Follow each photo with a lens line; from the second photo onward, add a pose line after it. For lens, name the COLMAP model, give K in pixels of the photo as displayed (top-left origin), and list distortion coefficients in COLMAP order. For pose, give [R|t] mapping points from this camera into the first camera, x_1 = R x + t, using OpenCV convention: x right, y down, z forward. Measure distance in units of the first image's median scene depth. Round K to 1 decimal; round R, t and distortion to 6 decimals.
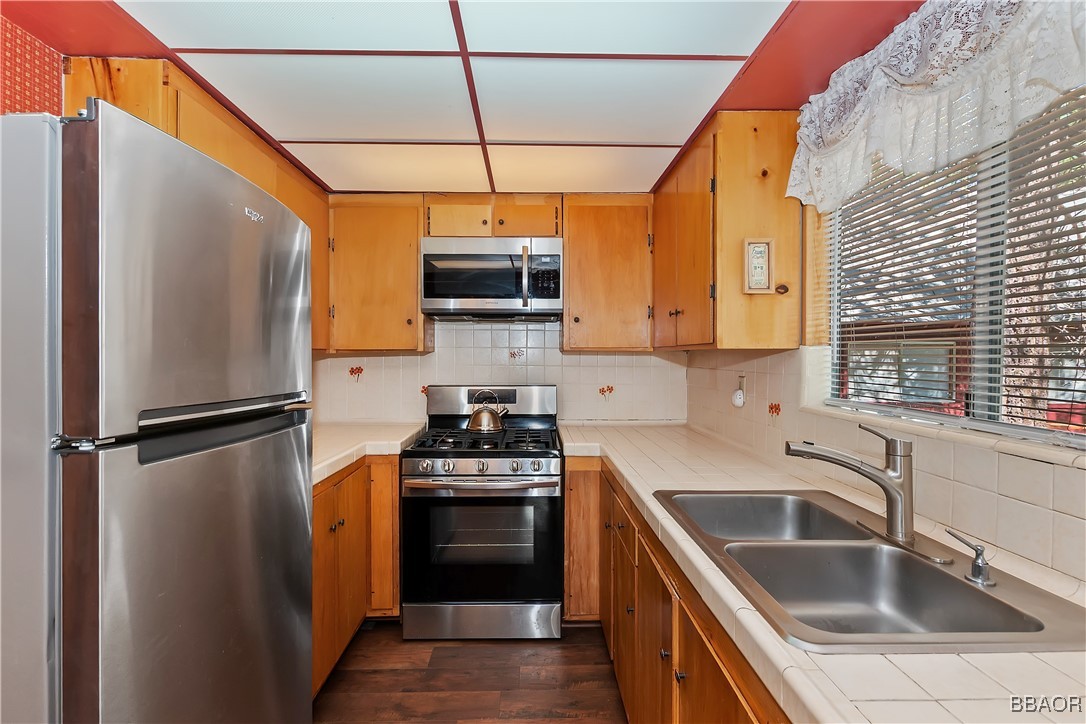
lens RADIAL K [[486.5, 0, 542.2], [0, 486.5, 364.1], [0, 0, 1]] dist [0.004756, -0.000582]
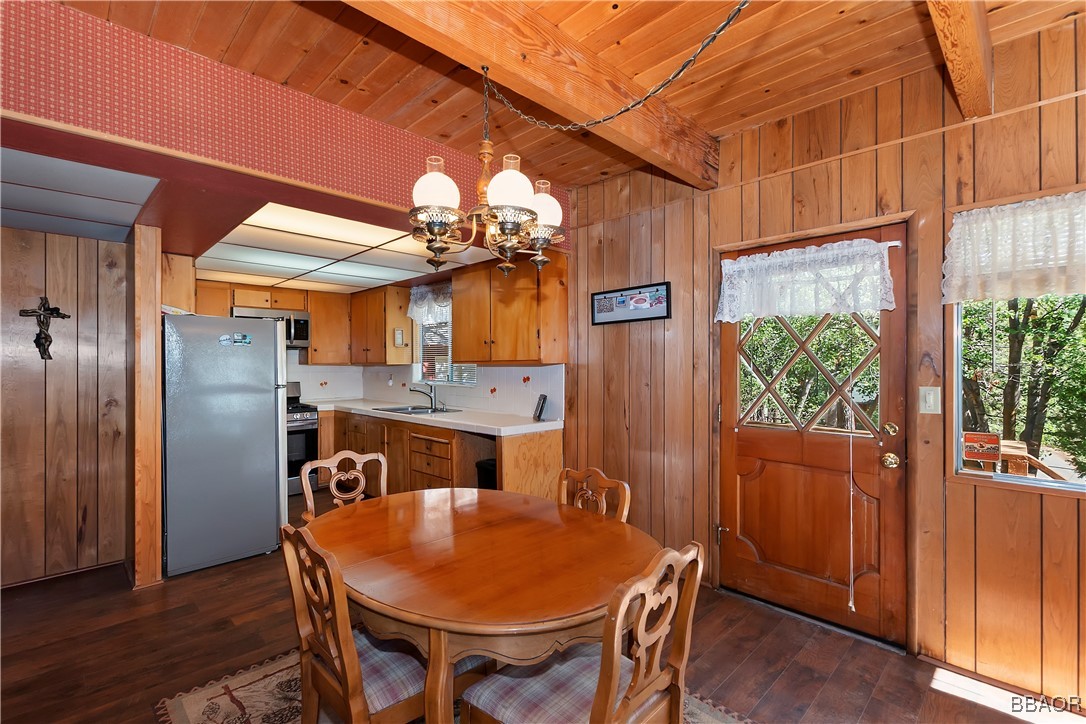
lens RADIAL K [[479.4, 0, 544.1], [0, 479.4, 366.2], [0, 0, 1]] dist [0.009504, -0.005769]
pose [[0.723819, -0.004734, 0.689974, -0.686502], [0.015994, 0.999823, -0.009919, 0.017537], [-0.689805, 0.018215, 0.723767, -1.269961]]
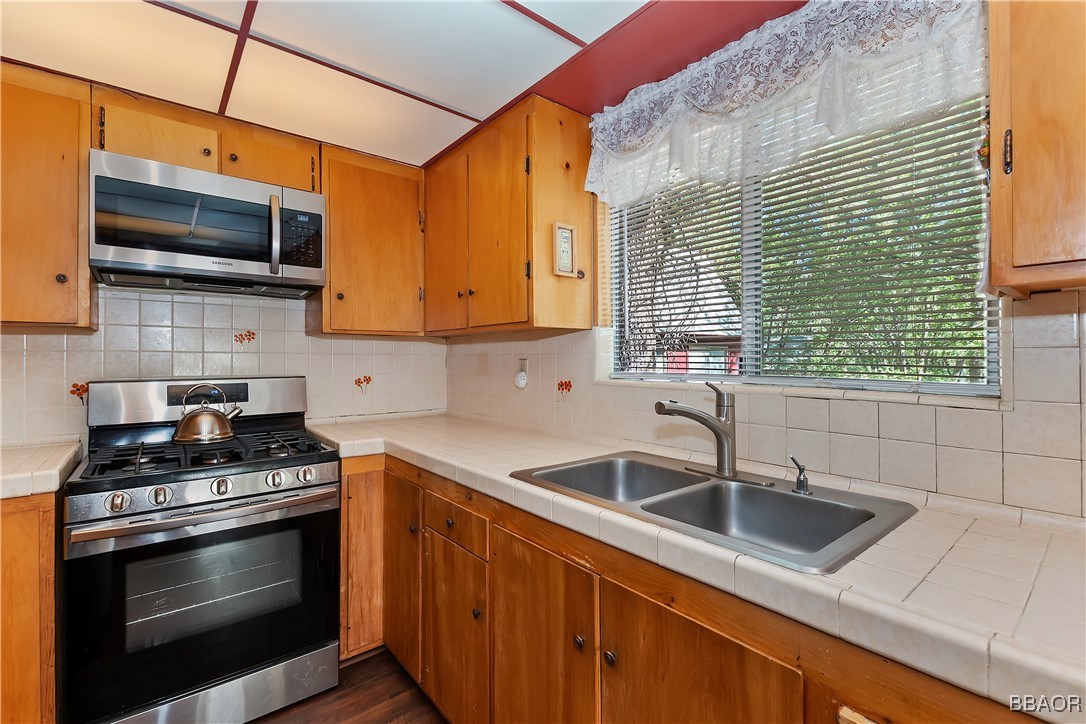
lens RADIAL K [[468.3, 0, 537.9], [0, 468.3, 357.6], [0, 0, 1]] dist [0.002599, 0.000007]
pose [[0.793000, -0.001735, 0.609219, -0.158789], [0.014191, 0.999777, -0.015624, 0.034052], [-0.609056, 0.021035, 0.792848, 0.157646]]
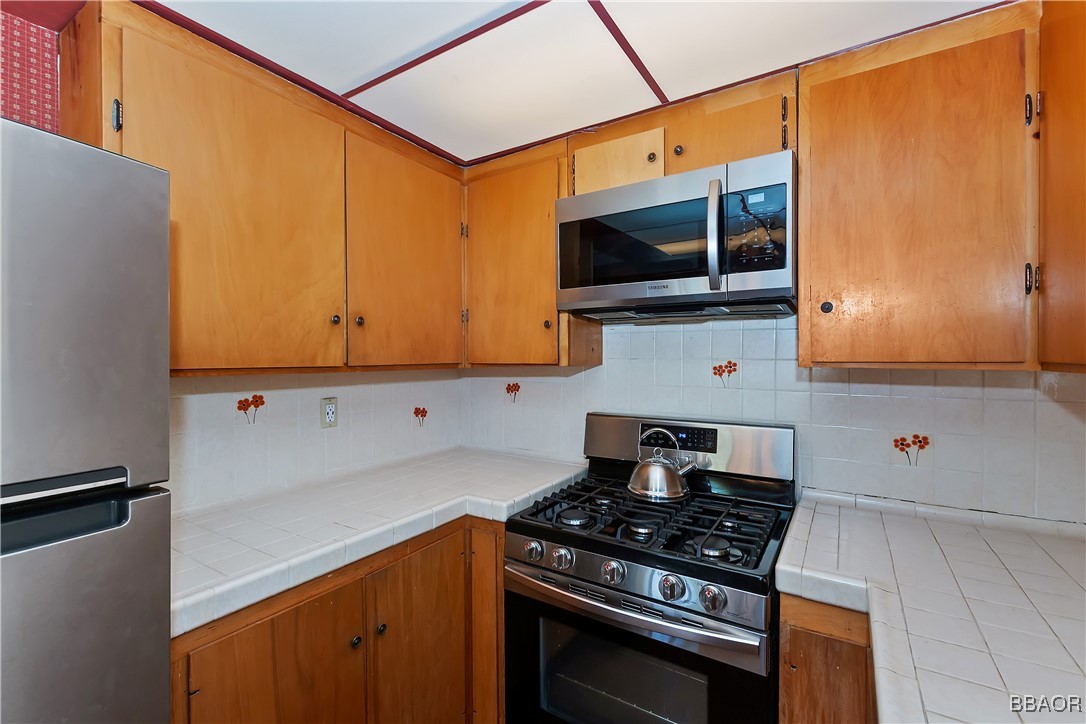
lens RADIAL K [[475.7, 0, 541.4], [0, 475.7, 360.4], [0, 0, 1]] dist [0.001486, -0.000436]
pose [[0.828386, 0.002904, -0.560151, 0.106888], [-0.004963, 0.999985, -0.002155, -0.034721], [0.560136, 0.004565, 0.828388, 0.443474]]
